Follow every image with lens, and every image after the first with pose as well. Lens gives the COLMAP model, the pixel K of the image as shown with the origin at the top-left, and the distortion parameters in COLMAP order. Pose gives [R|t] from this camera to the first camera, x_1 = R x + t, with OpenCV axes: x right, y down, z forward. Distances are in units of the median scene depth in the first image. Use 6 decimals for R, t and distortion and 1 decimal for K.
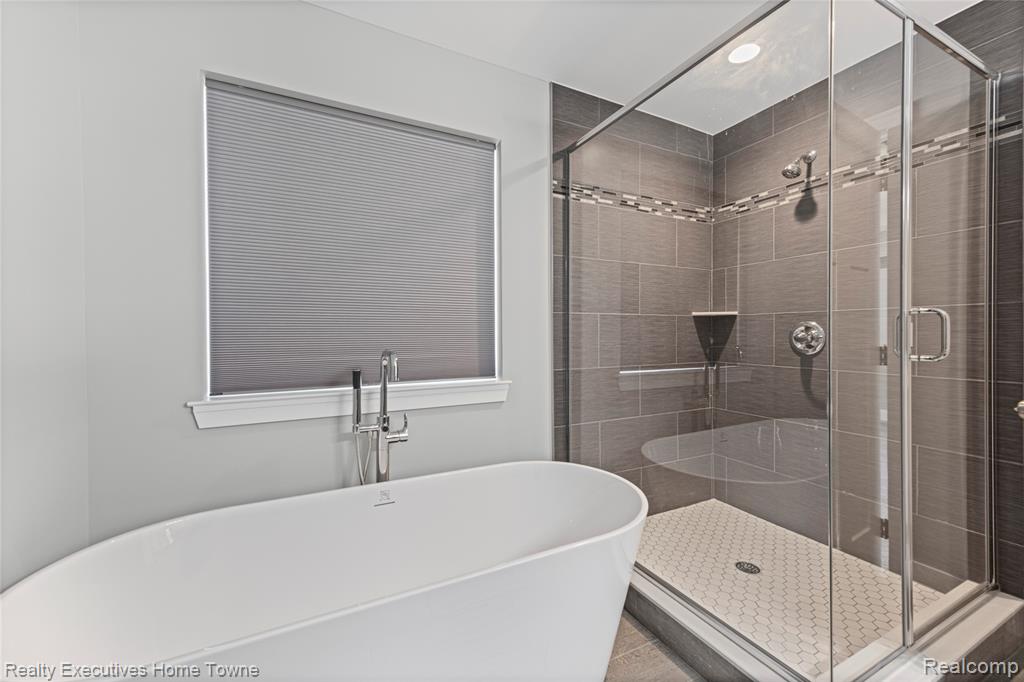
lens RADIAL K [[414.2, 0, 514.9], [0, 414.2, 336.2], [0, 0, 1]] dist [0.017404, -0.003789]
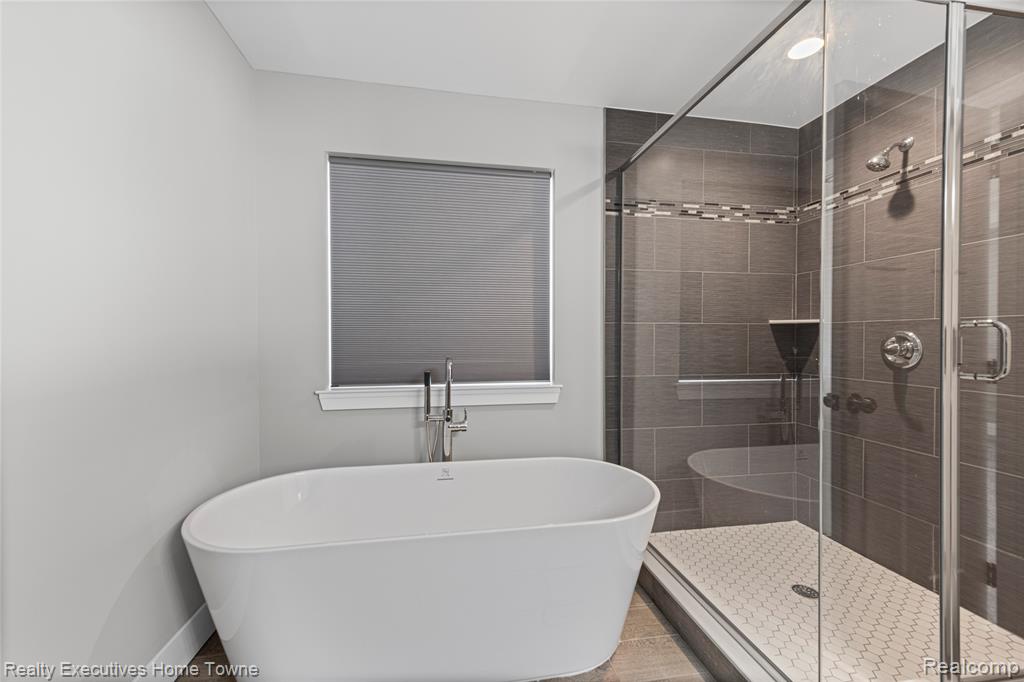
lens RADIAL K [[414.2, 0, 509.9], [0, 414.2, 341.9], [0, 0, 1]] dist [0.017404, -0.003789]
pose [[0.954332, 0.007258, -0.298659, 0.178474], [-0.005635, 0.999964, 0.006294, -0.013391], [0.298694, -0.004323, 0.954339, -0.095861]]
